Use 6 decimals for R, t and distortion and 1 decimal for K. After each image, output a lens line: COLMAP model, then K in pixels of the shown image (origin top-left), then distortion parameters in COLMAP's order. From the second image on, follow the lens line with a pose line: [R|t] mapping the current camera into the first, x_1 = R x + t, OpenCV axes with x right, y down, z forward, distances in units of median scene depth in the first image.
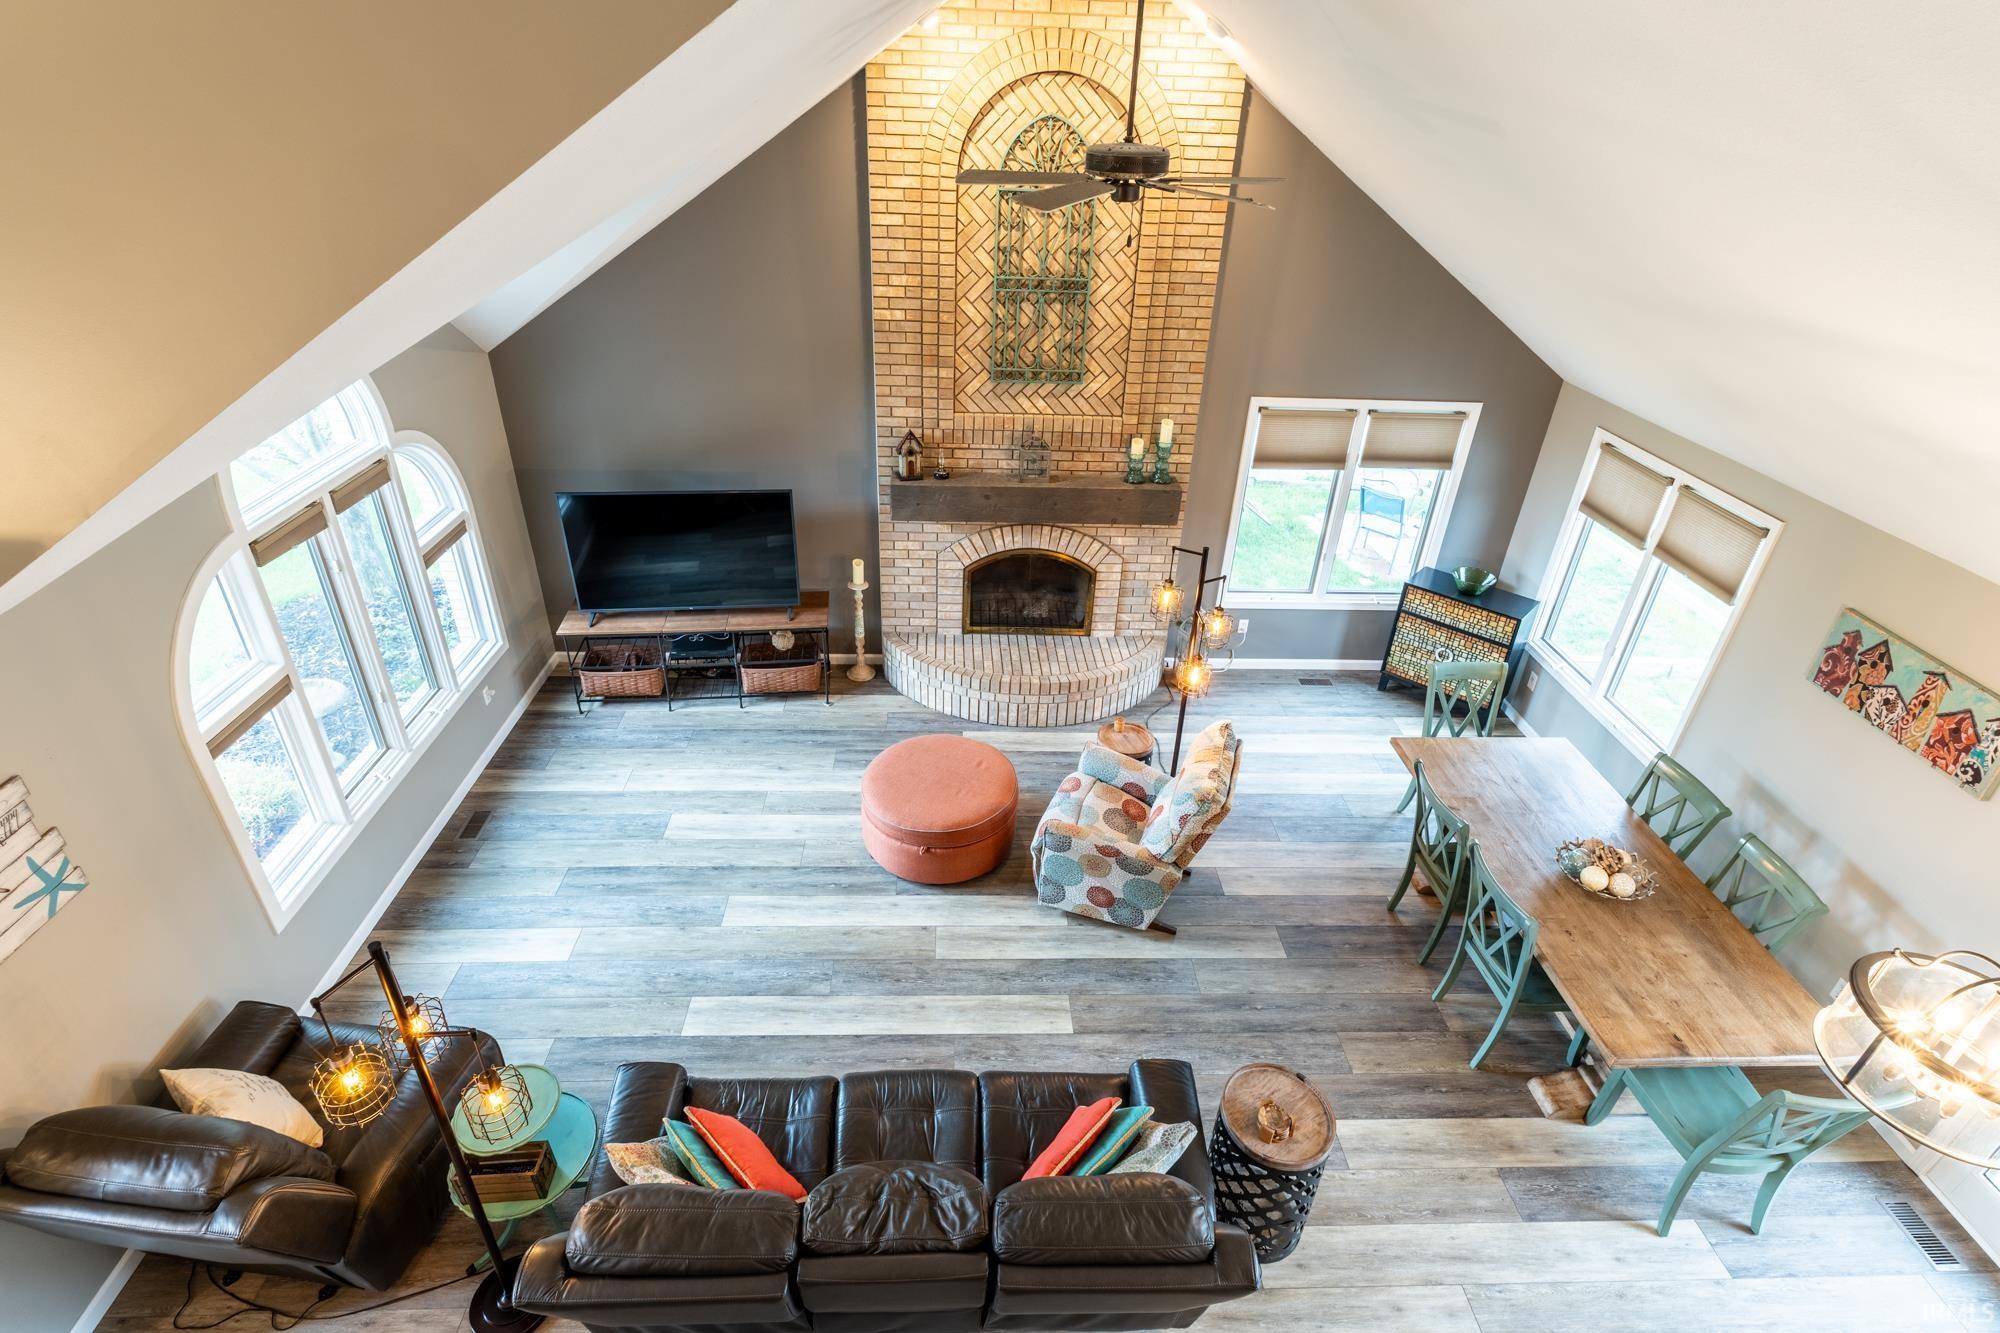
lens RADIAL K [[975.1, 0, 997.2], [0, 975.1, 655.6], [0, 0, 1]] dist [0.006039, -0.001086]
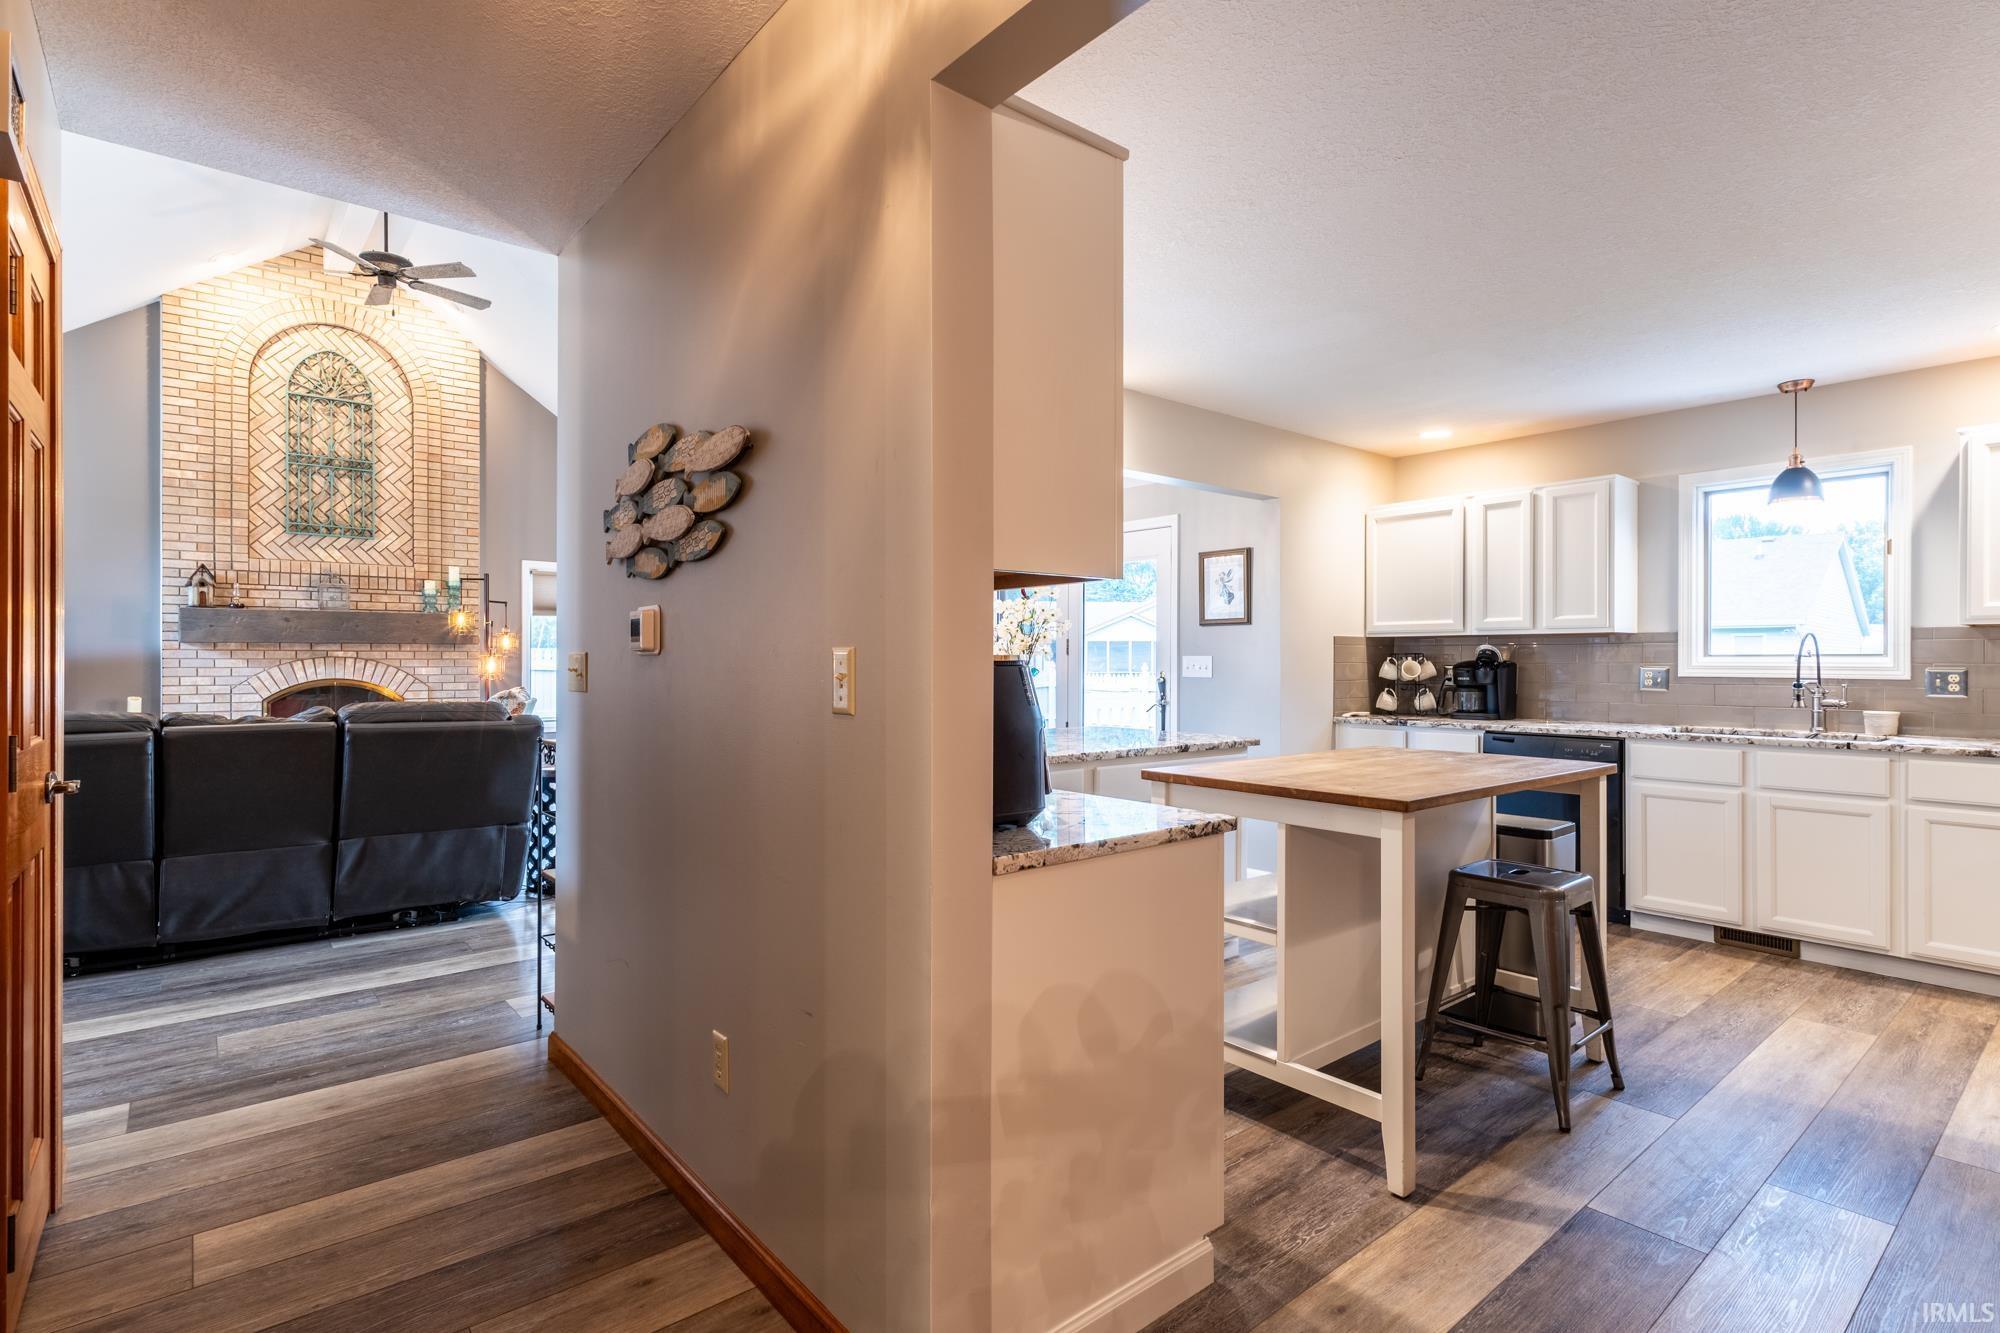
lens RADIAL K [[975.1, 0, 997.7], [0, 975.1, 659.1], [0, 0, 1]] dist [0.006039, -0.001086]
pose [[0.795266, -0.034680, 0.605269, -0.047074], [0.327830, 0.864411, -0.381210, 0.650695], [-0.509980, 0.501589, 0.698805, -0.251523]]
